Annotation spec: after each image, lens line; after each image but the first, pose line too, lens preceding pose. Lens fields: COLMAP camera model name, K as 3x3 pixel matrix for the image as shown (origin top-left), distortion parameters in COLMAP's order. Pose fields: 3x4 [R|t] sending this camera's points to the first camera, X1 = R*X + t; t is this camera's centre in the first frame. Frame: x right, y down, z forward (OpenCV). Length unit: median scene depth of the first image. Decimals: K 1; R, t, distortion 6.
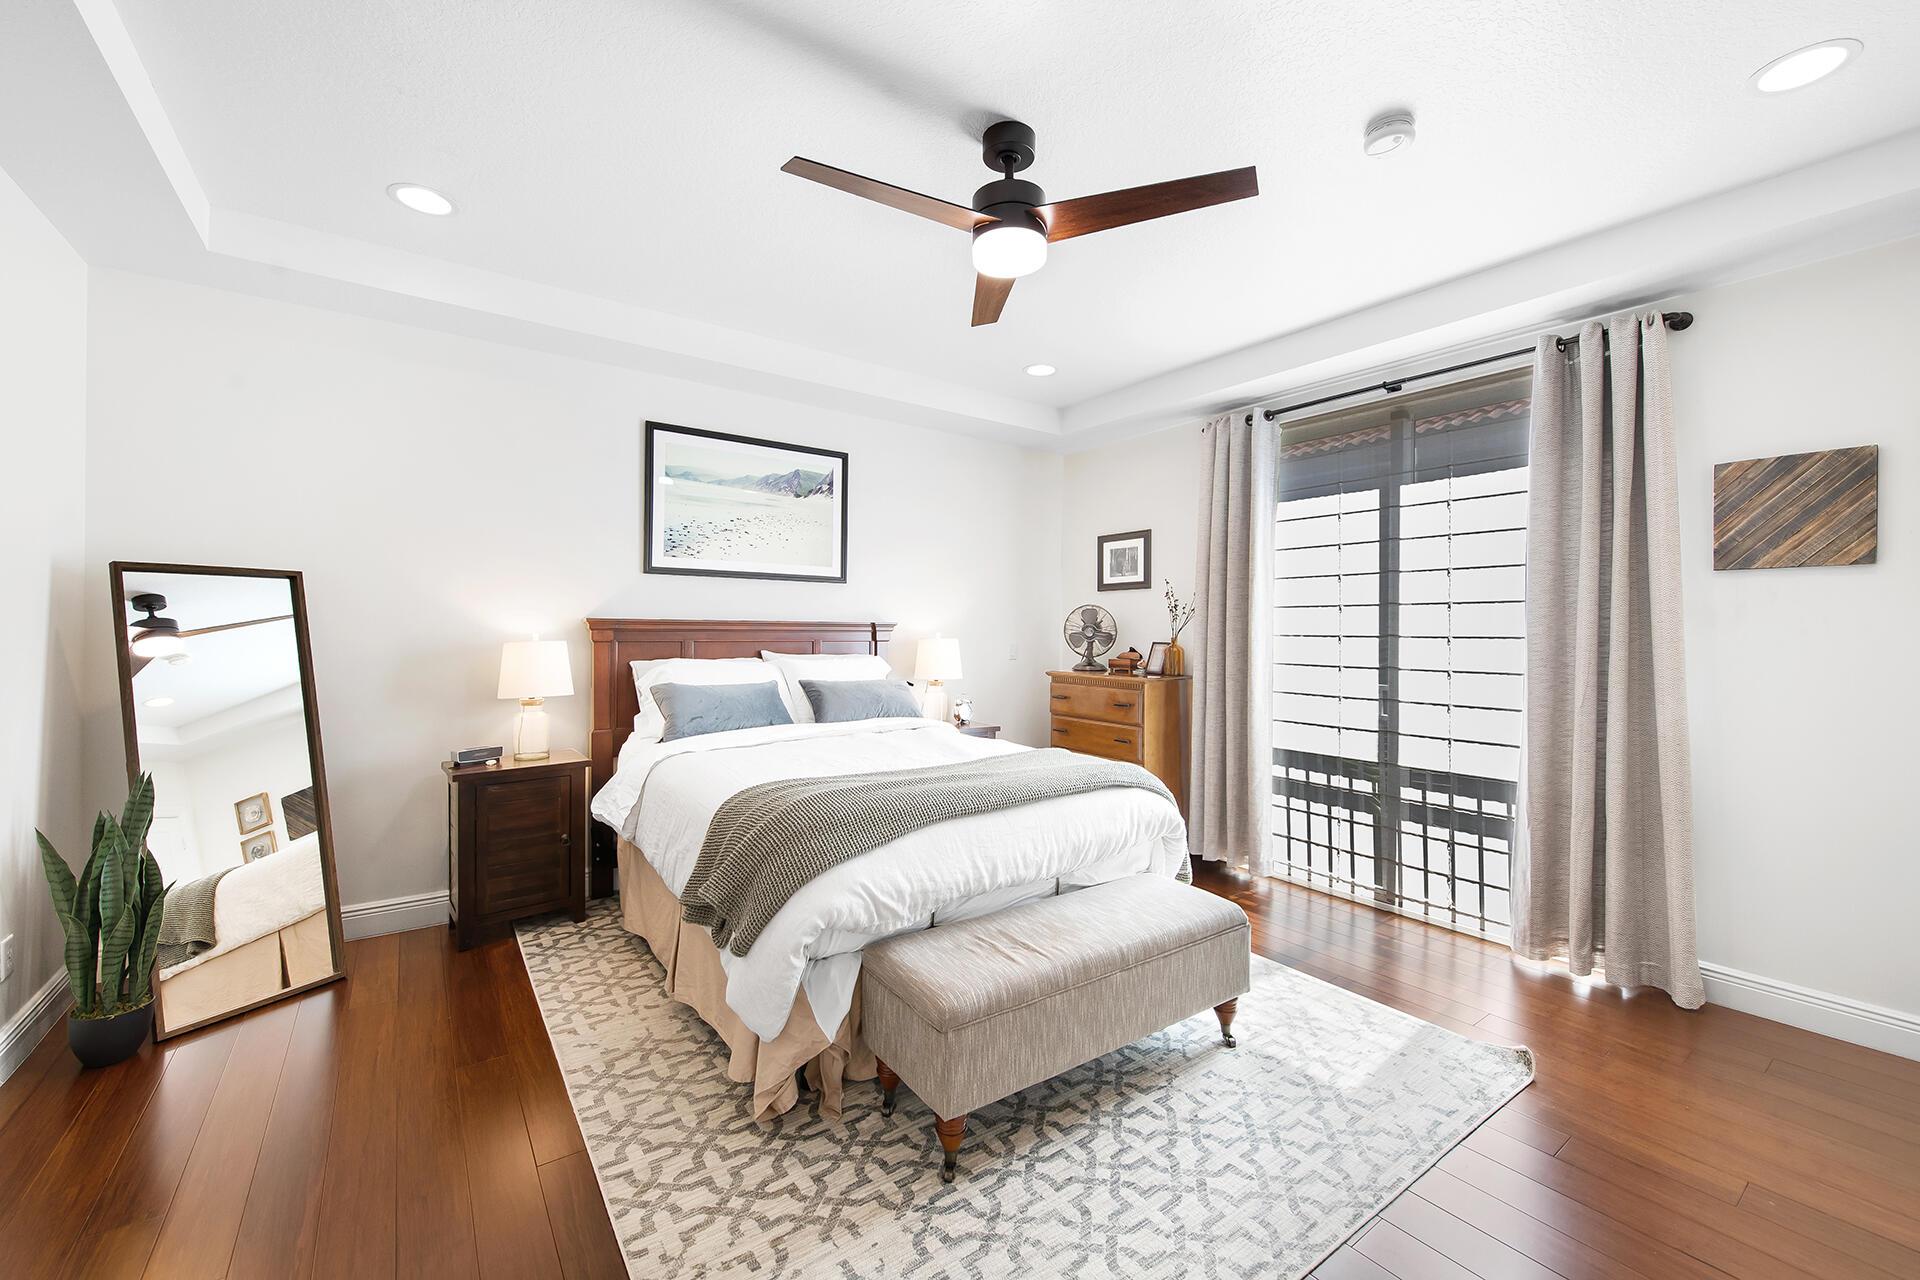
lens RADIAL K [[767.8, 0, 960.0], [0, 767.8, 640.0], [0, 0, 1]] dist [-0.001968, -0.000374]
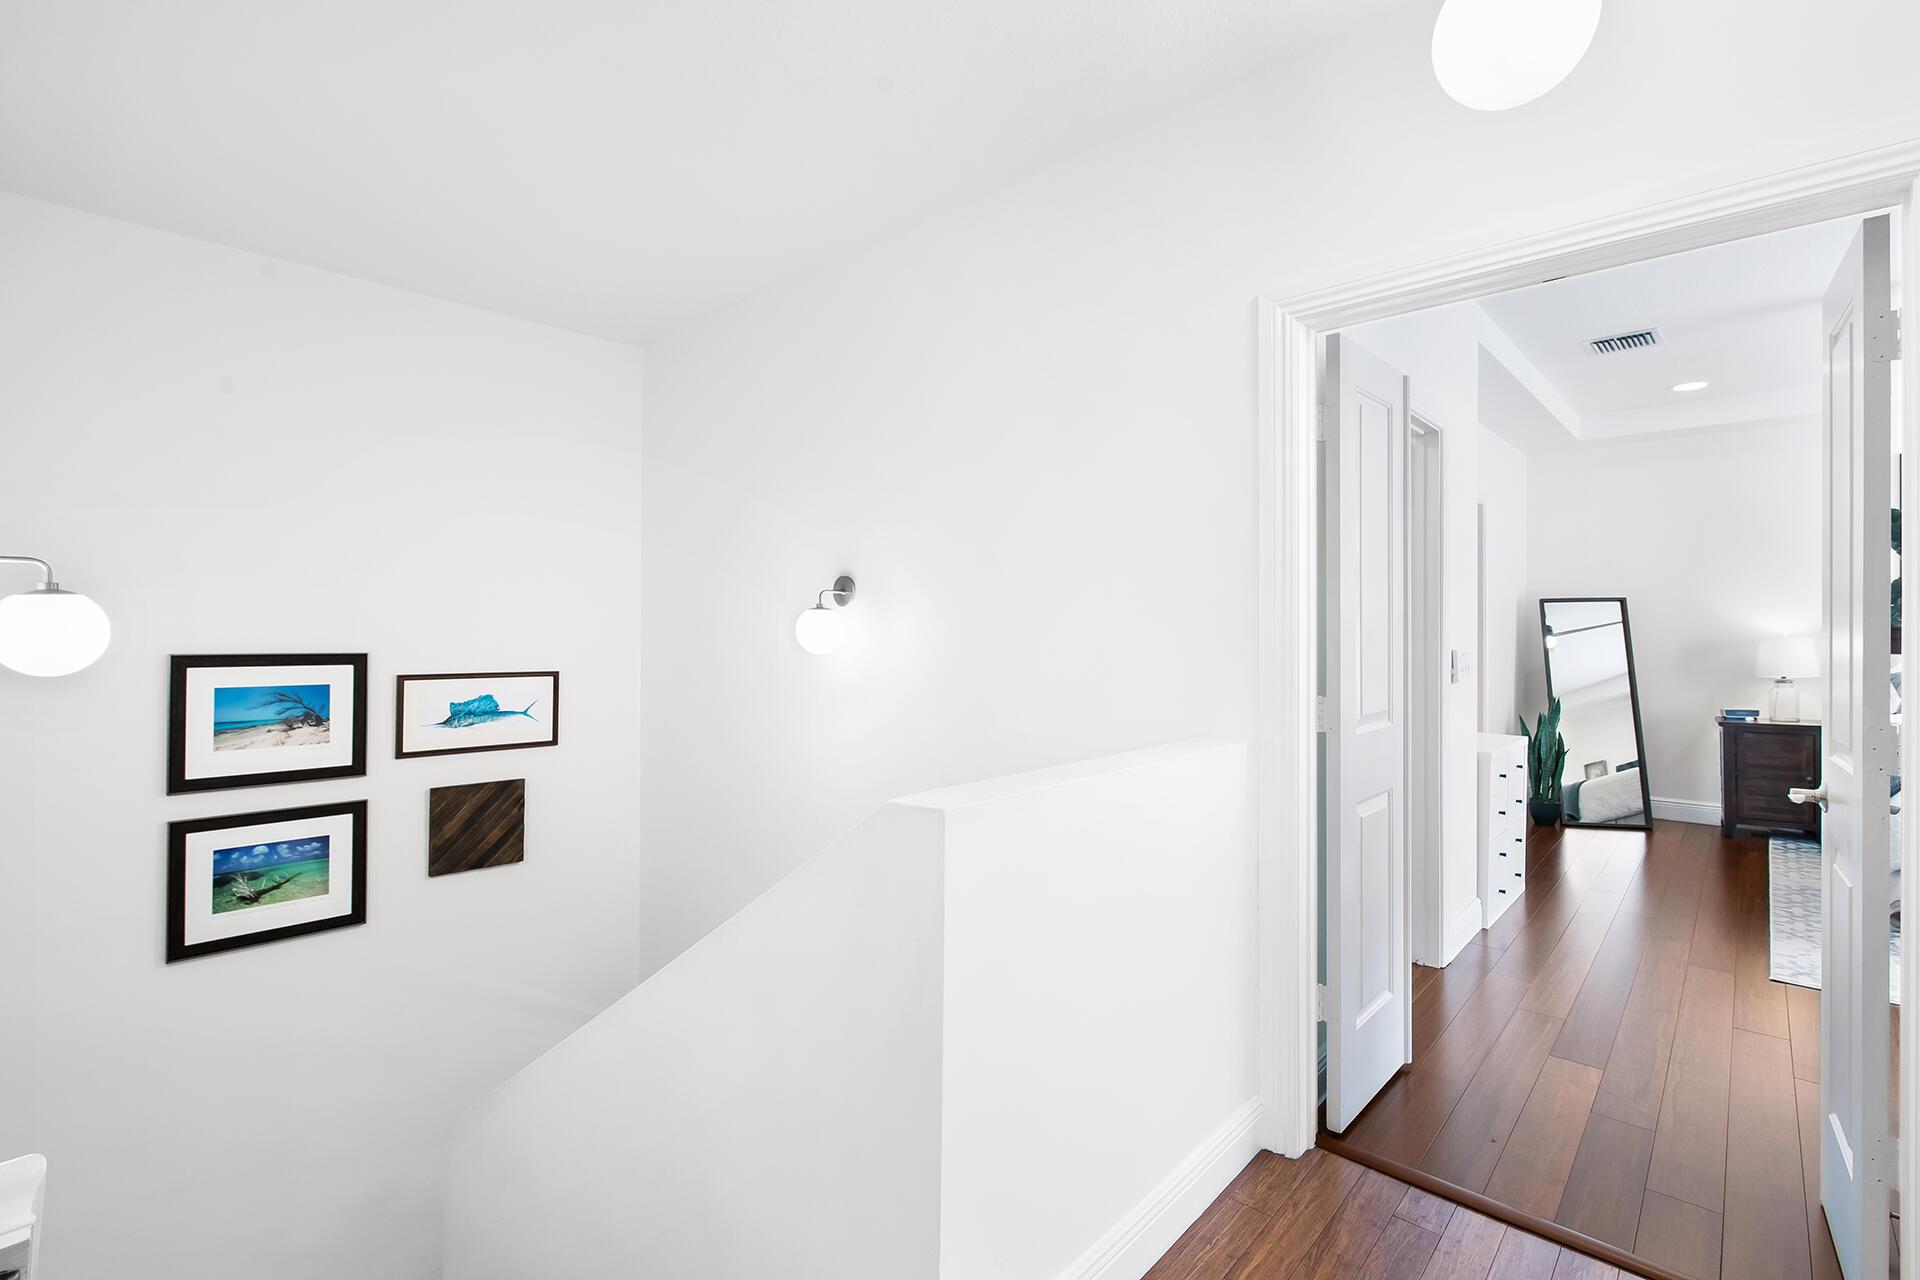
lens RADIAL K [[875.9, 0, 958.7], [0, 875.9, 611.2], [0, 0, 1]] dist [-0.001365, -0.000840]
pose [[0.202215, -0.035937, -0.978682, 0.431477], [-0.024466, 0.998829, -0.041732, 0.035114], [0.979035, 0.032384, 0.201099, -0.490083]]
